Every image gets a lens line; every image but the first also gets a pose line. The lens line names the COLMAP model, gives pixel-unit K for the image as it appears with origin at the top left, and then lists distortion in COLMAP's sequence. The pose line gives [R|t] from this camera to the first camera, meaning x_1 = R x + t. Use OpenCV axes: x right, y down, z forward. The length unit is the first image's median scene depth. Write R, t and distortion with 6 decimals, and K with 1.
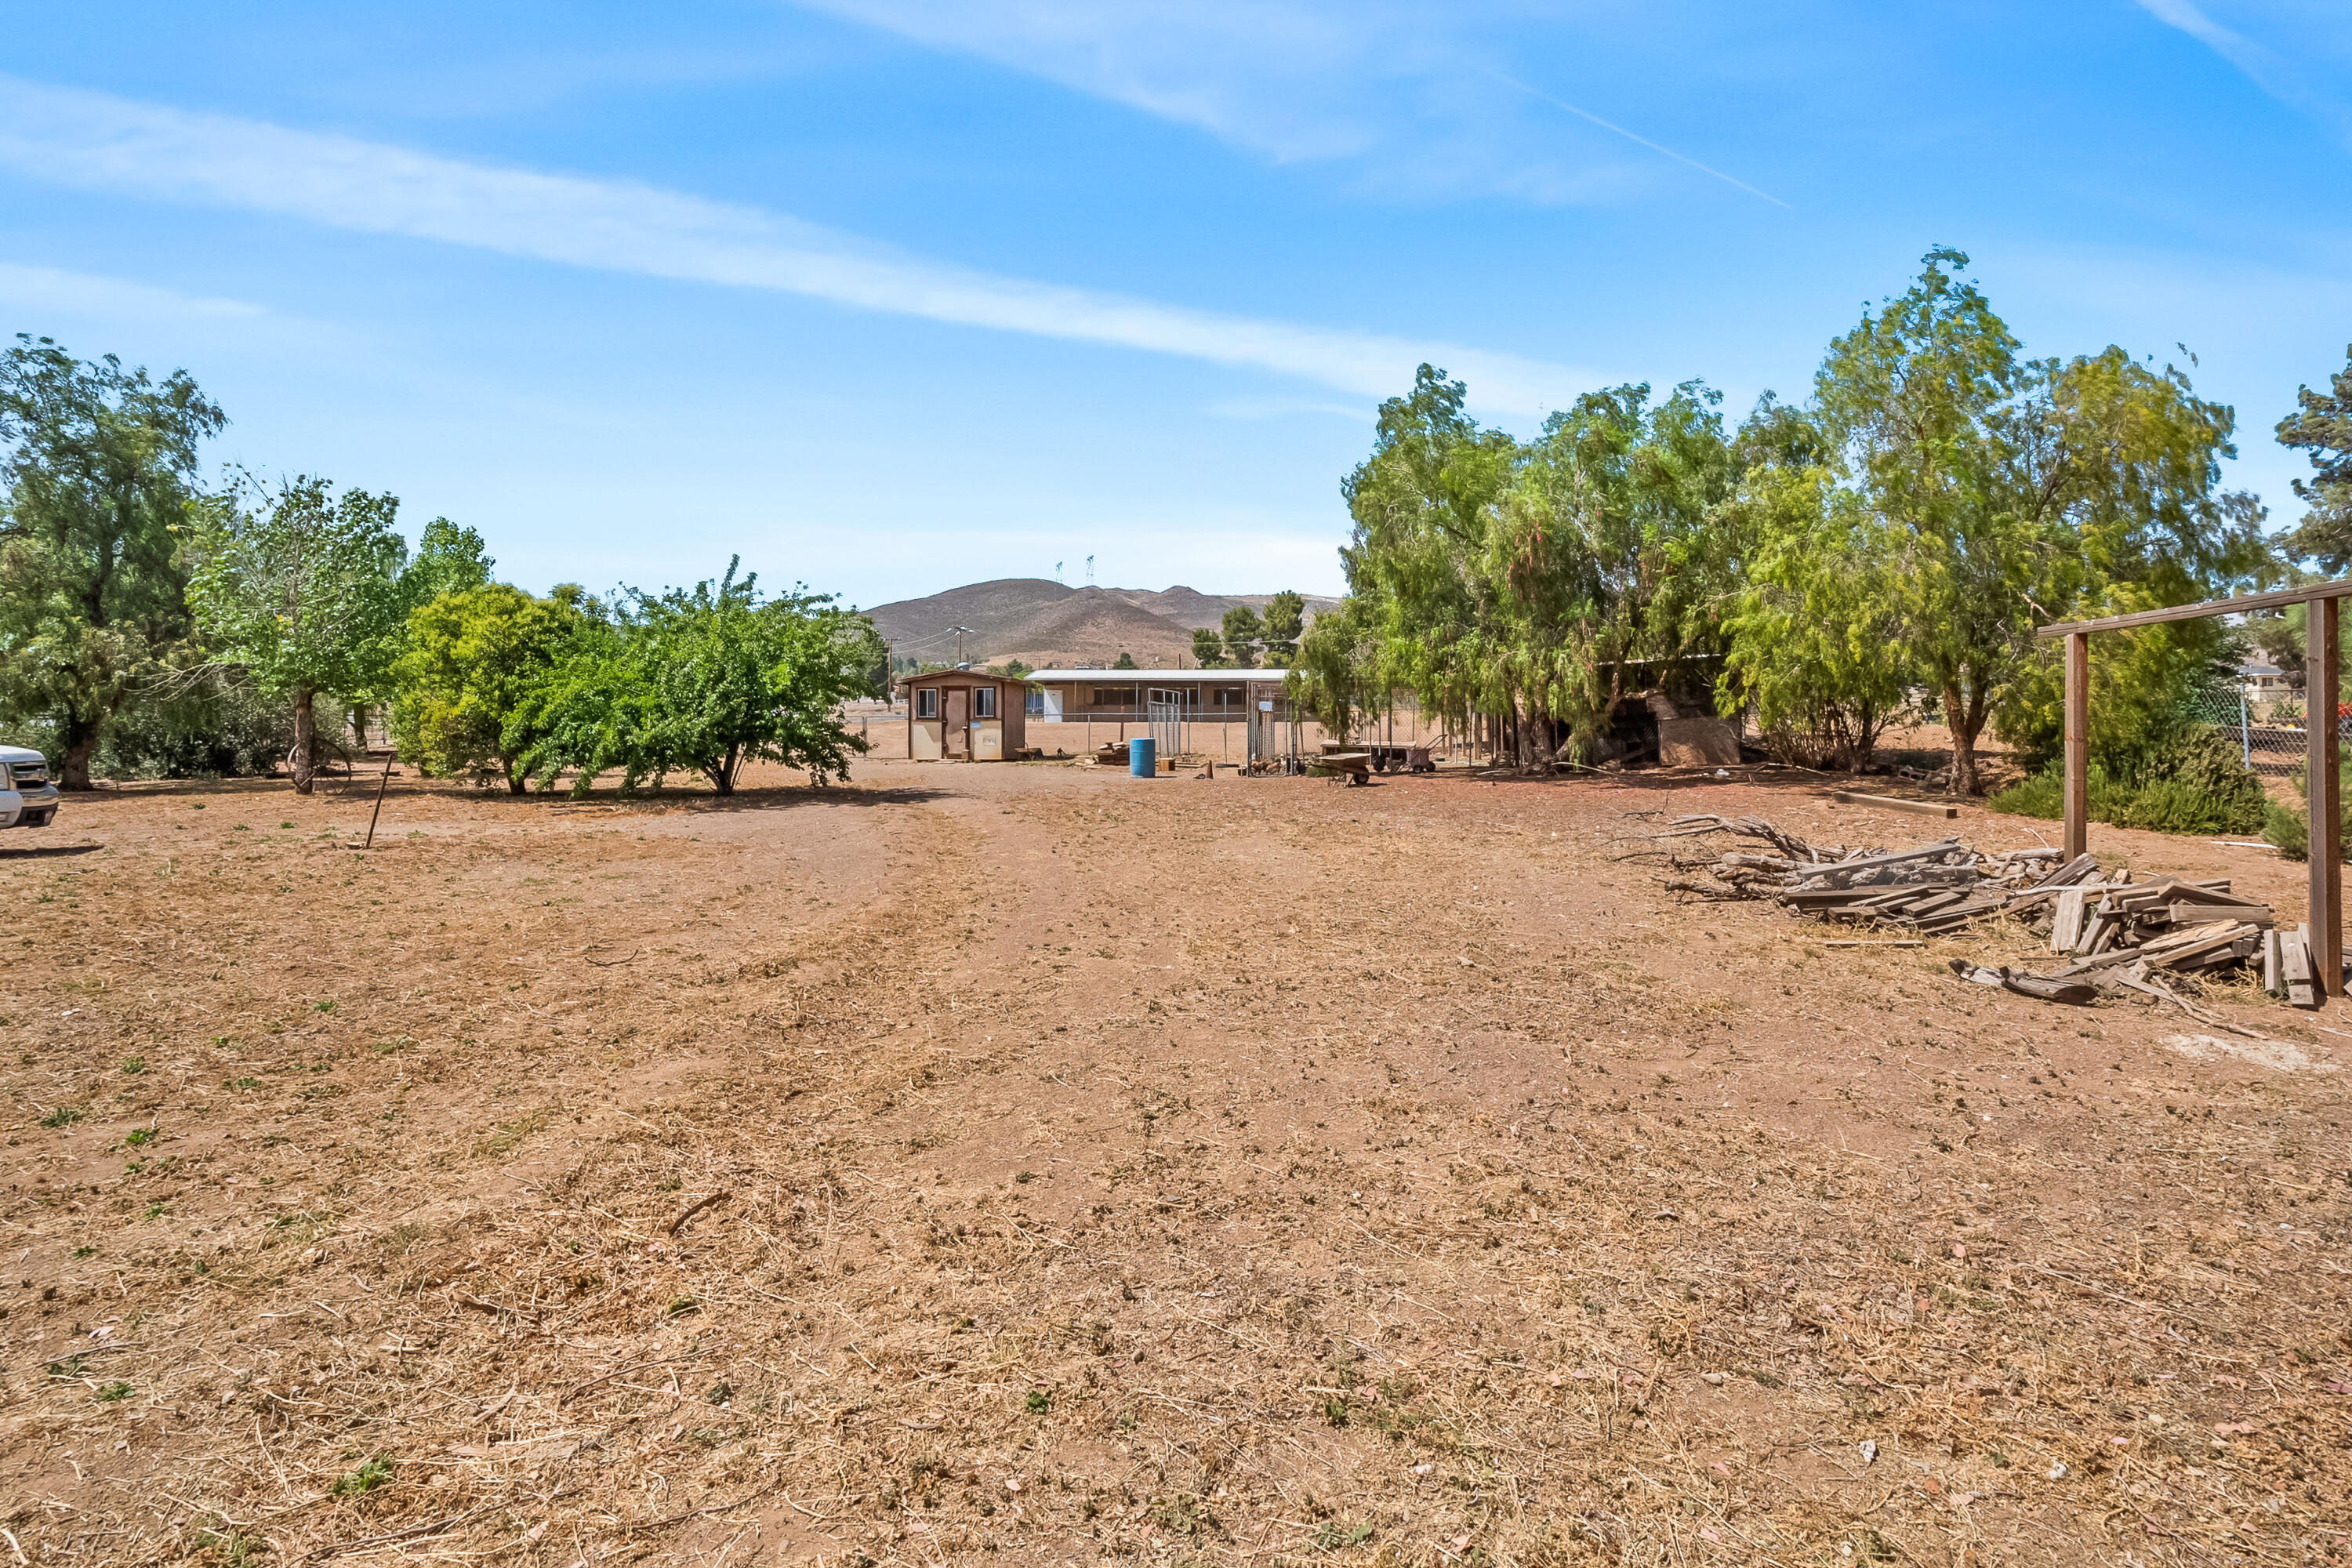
lens RADIAL K [[1124.0, 0, 1177.4], [0, 1124.0, 778.1], [0, 0, 1]] dist [-0.011138, -0.002494]
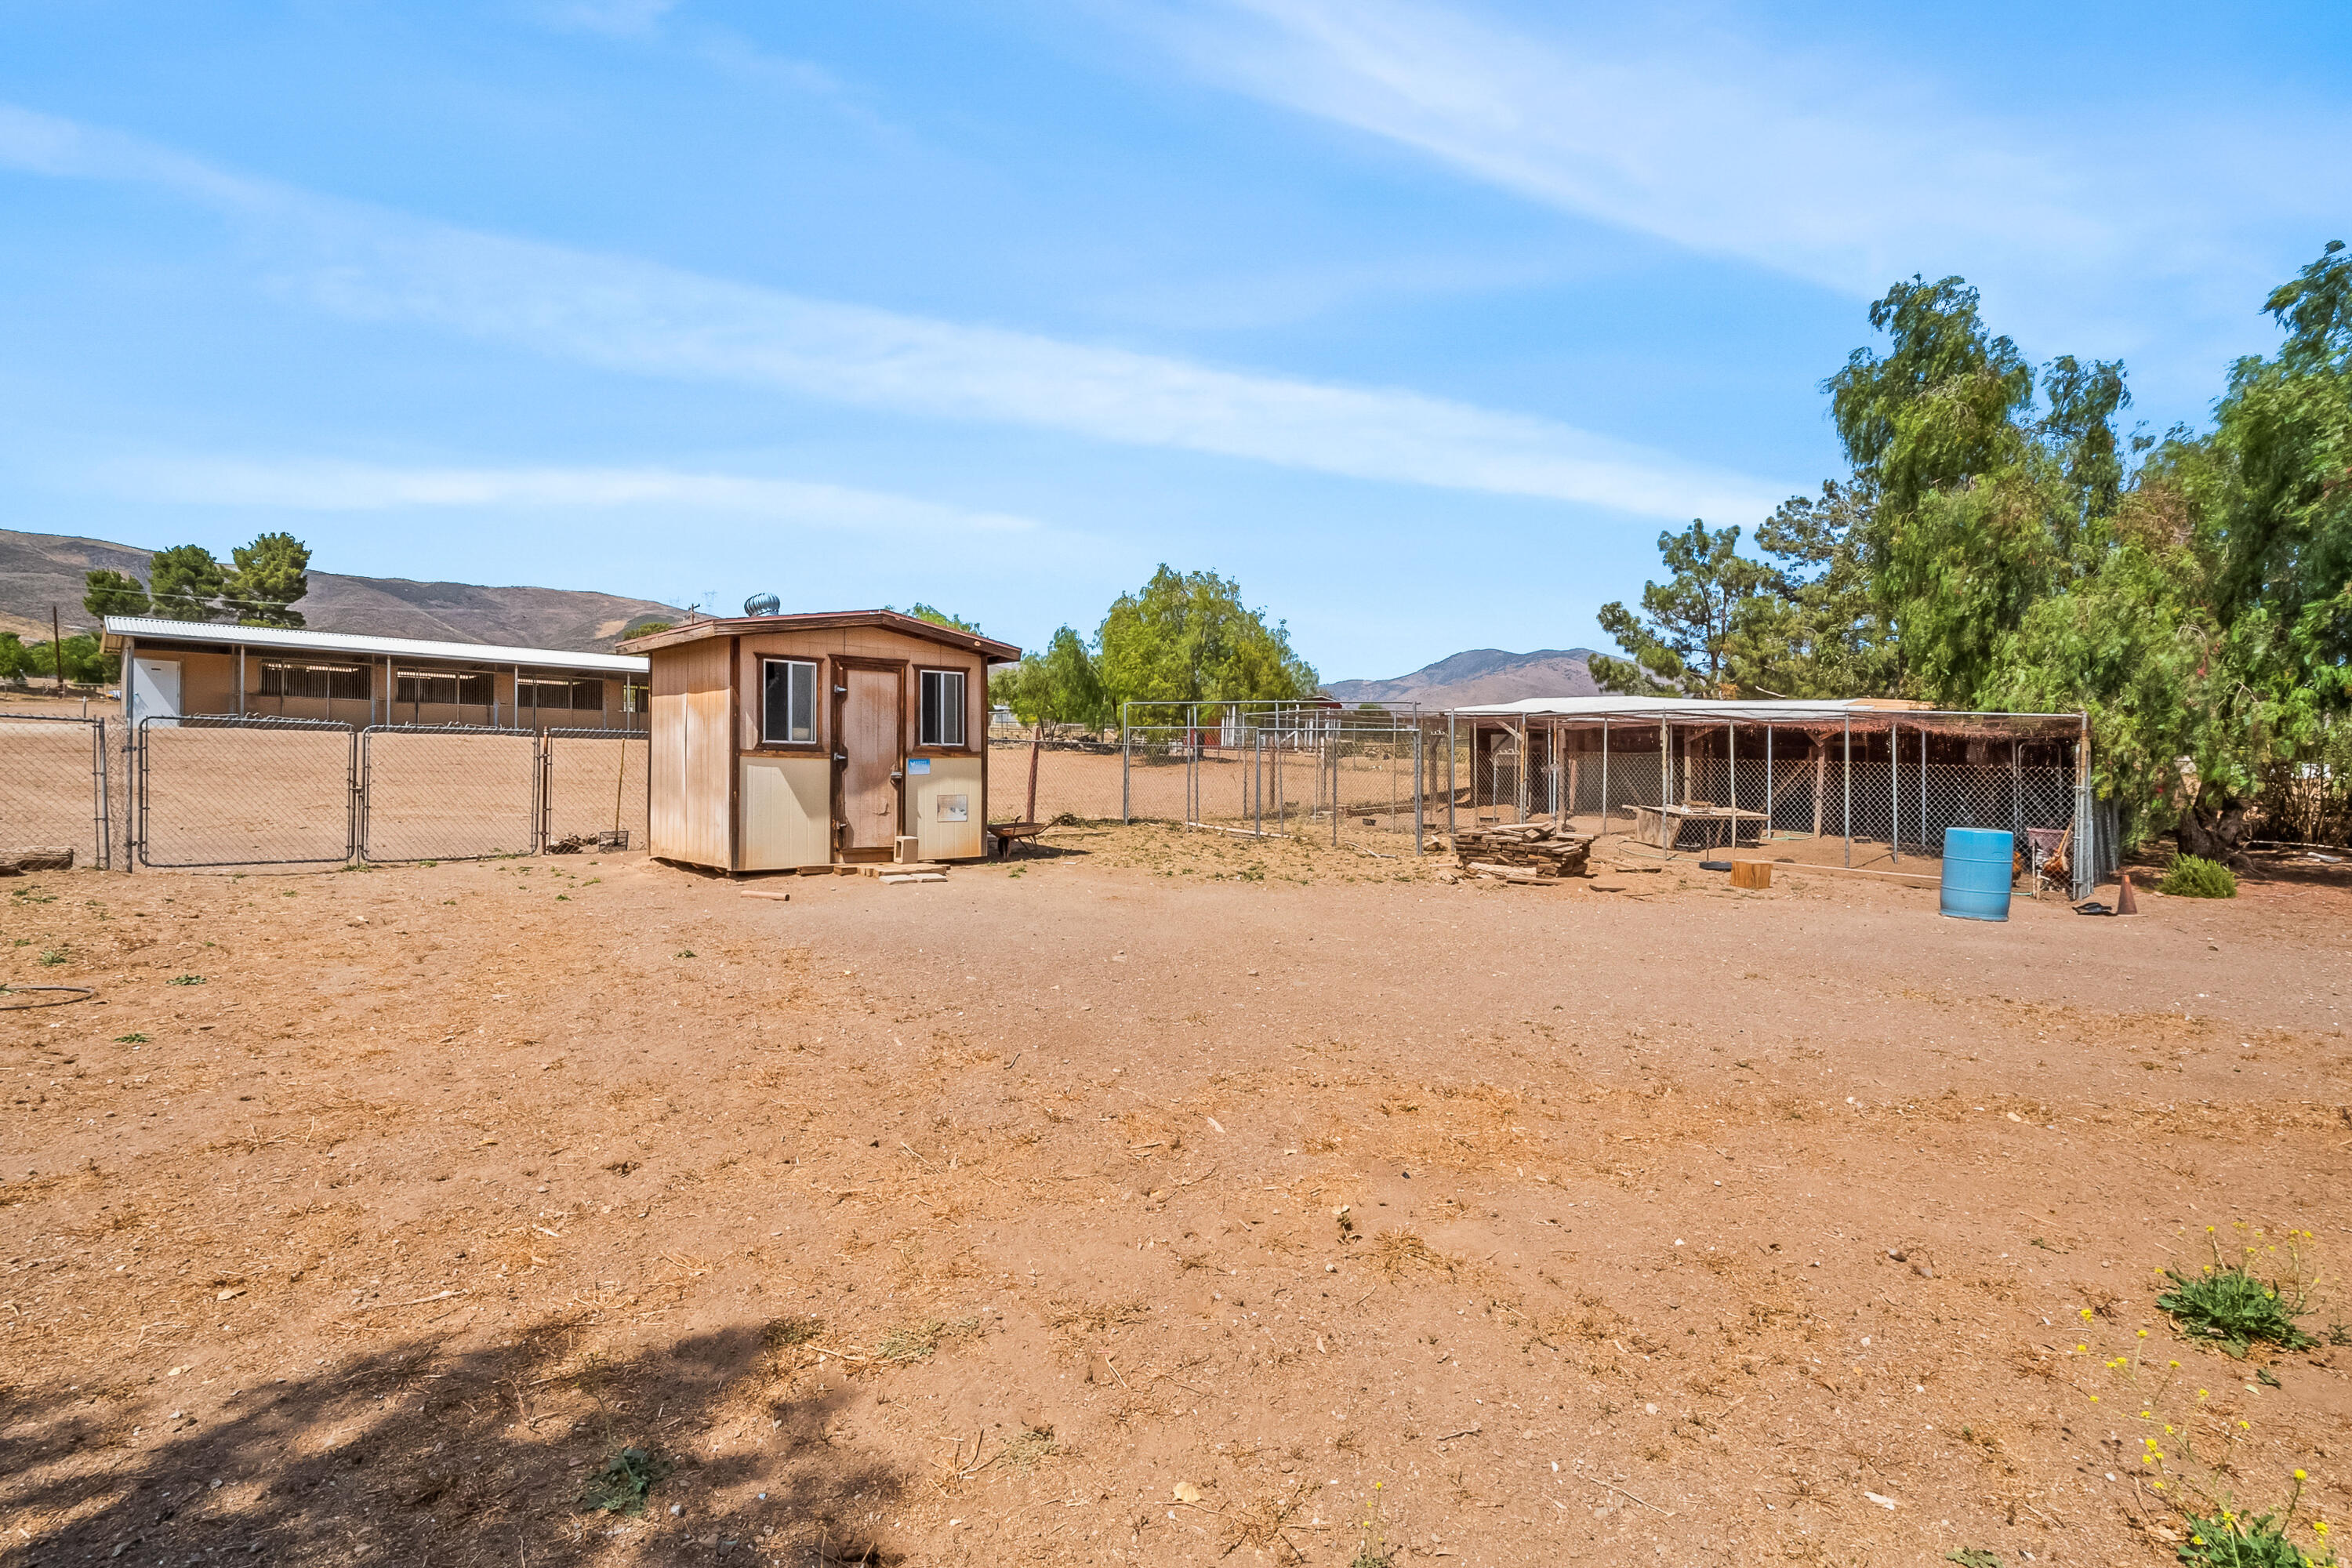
lens RADIAL K [[1124.0, 0, 1173.7], [0, 1124.0, 793.6], [0, 0, 1]] dist [-0.011138, -0.002494]
pose [[0.625086, -0.002764, 0.780551, -0.414753], [0.002376, 0.999996, 0.001638, -0.039204], [-0.780552, 0.000831, 0.625090, 0.700926]]
